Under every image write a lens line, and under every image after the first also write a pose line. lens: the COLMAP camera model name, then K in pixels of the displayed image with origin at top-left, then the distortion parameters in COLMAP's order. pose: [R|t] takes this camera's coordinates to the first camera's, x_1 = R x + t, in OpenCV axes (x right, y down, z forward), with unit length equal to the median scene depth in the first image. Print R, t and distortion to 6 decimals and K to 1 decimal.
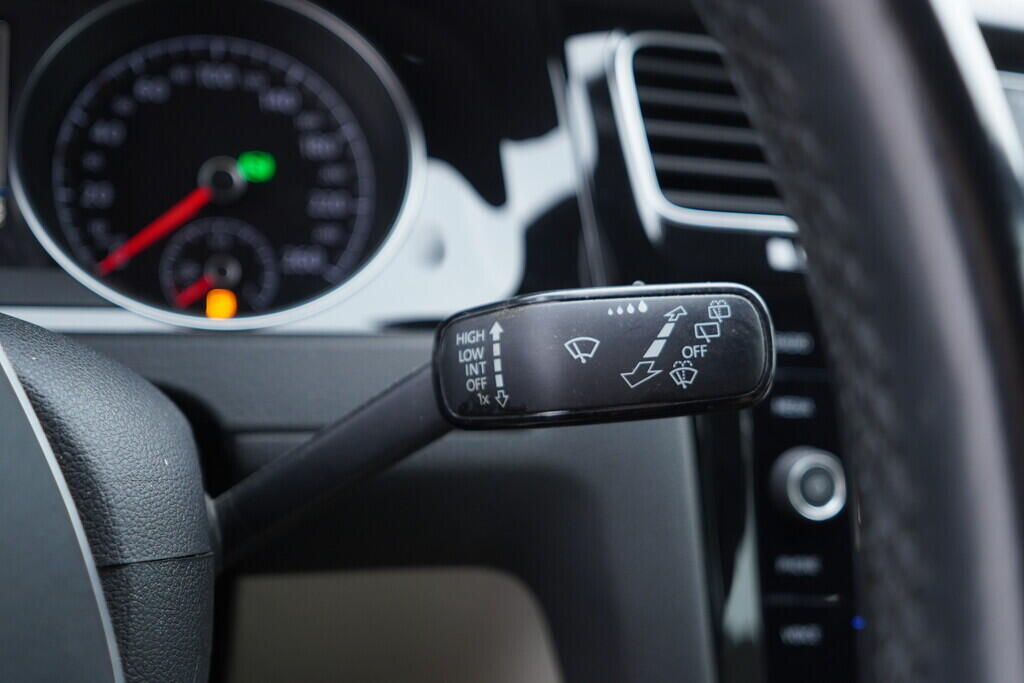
lens RADIAL K [[1038.6, 0, 518.3], [0, 1038.6, 338.9], [0, 0, 1]] dist [0.002105, 0.000000]
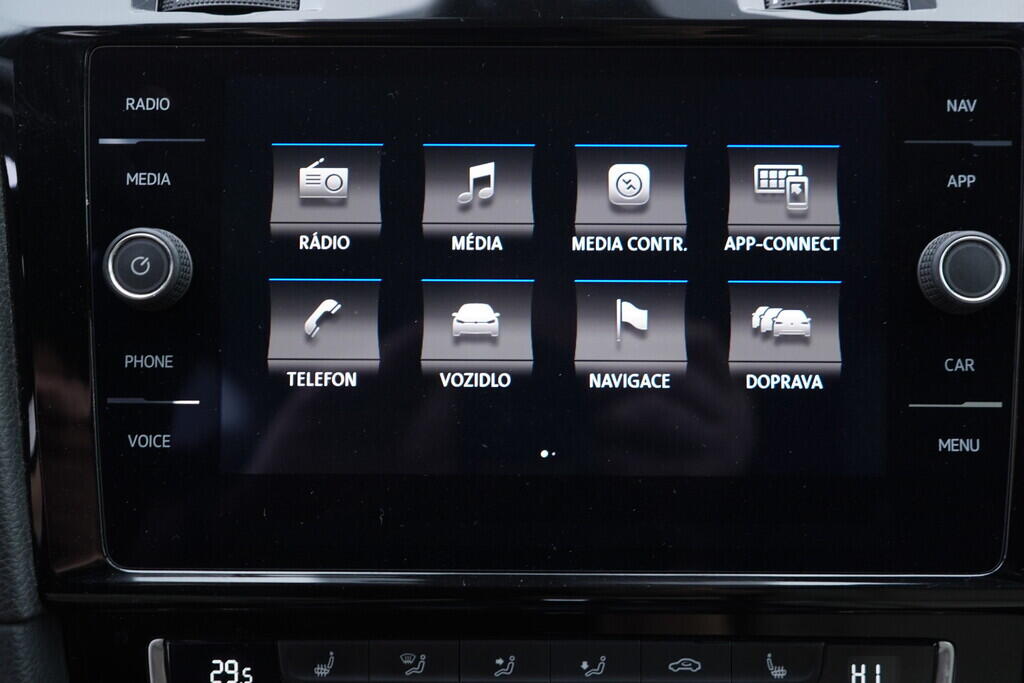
lens RADIAL K [[1038.6, 0, 510.5], [0, 1038.6, 339.0], [0, 0, 1]] dist [0.002105, 0.000000]
pose [[0.979181, -0.028900, -0.200923, 0.654177], [0.039591, 0.997994, 0.049397, 0.150332], [0.199093, -0.056323, 0.978361, 0.201006]]
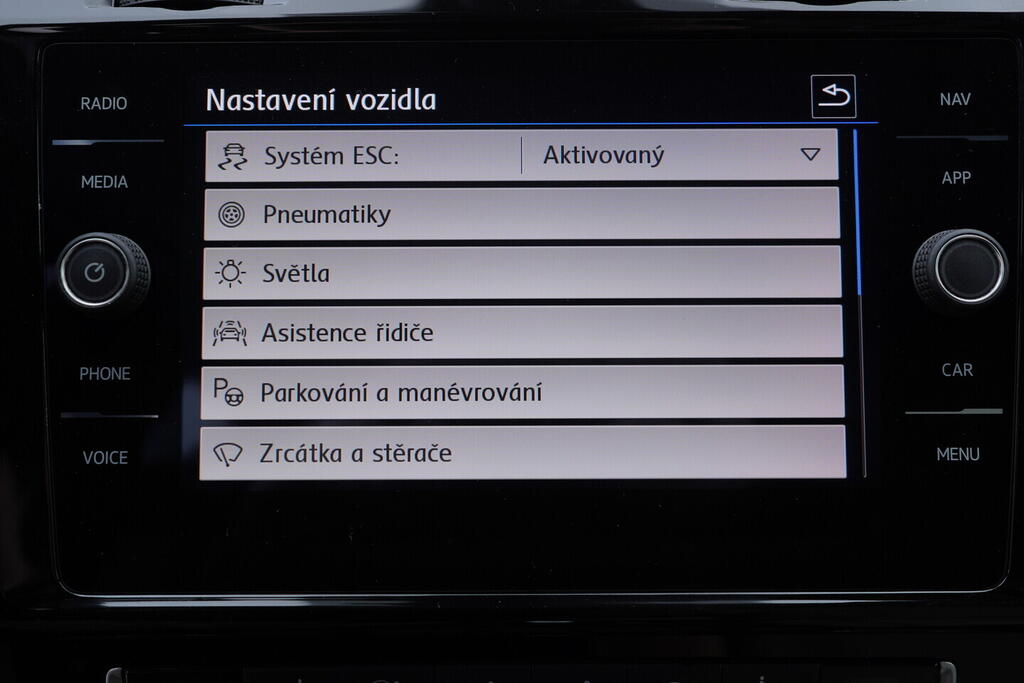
lens RADIAL K [[1038.6, 0, 516.6], [0, 1038.6, 342.2], [0, 0, 1]] dist [0.002105, 0.000000]
pose [[0.980346, -0.040269, -0.193131, 0.661759], [0.047634, 0.998298, 0.033644, 0.161538], [0.191447, -0.042182, 0.980596, 0.240295]]
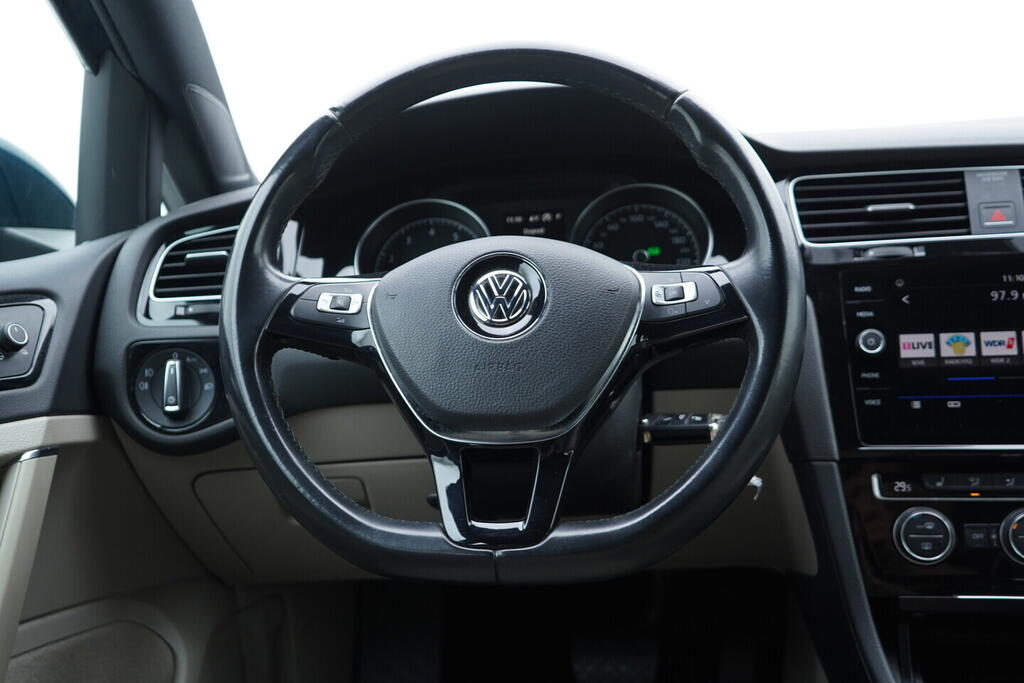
lens RADIAL K [[1038.6, 0, 515.0], [0, 1038.6, 340.3], [0, 0, 1]] dist [0.002105, 0.000000]
pose [[0.904734, -0.096828, -0.414826, 0.481819], [0.042237, 0.989415, -0.138829, 0.395475], [0.423877, 0.108082, 0.899248, -1.430253]]
